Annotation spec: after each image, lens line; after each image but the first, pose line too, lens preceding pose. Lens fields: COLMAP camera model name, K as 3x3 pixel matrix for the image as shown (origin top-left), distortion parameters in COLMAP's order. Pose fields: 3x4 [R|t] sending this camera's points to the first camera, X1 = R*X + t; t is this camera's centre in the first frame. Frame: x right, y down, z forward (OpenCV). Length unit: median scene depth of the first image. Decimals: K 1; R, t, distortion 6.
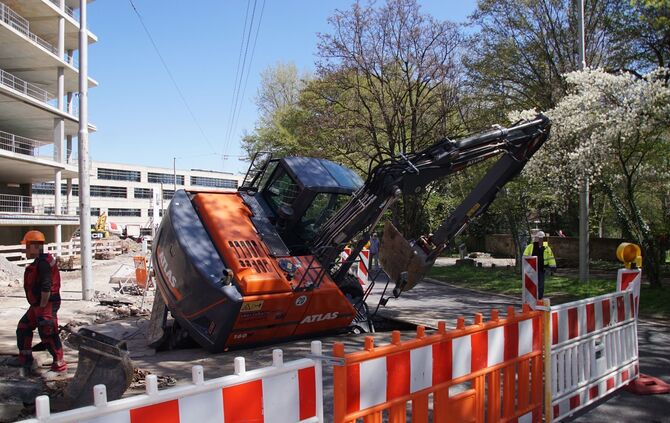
lens RADIAL K [[502.6, 0, 370.9], [0, 502.6, 228.5], [0, 0, 1]] dist [-0.125301, 0.060529]
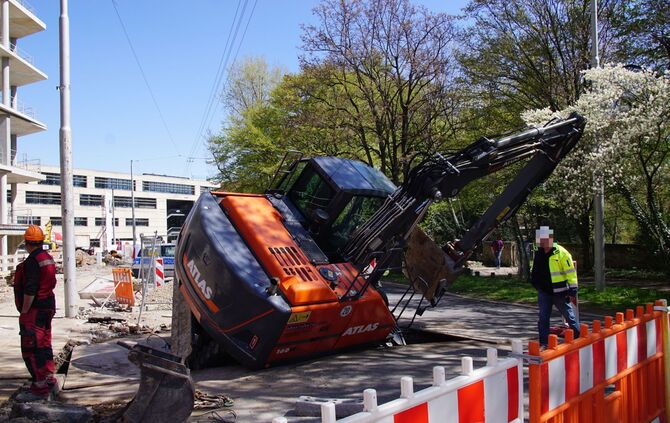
lens RADIAL K [[545.4, 0, 368.8], [0, 545.4, 230.5], [0, 0, 1]] dist [-0.123122, 0.085274]
pose [[0.998247, -0.008520, 0.058564, -0.108862], [0.009252, 0.999882, -0.012237, 0.005488], [-0.058453, 0.012757, 0.998209, -0.007751]]
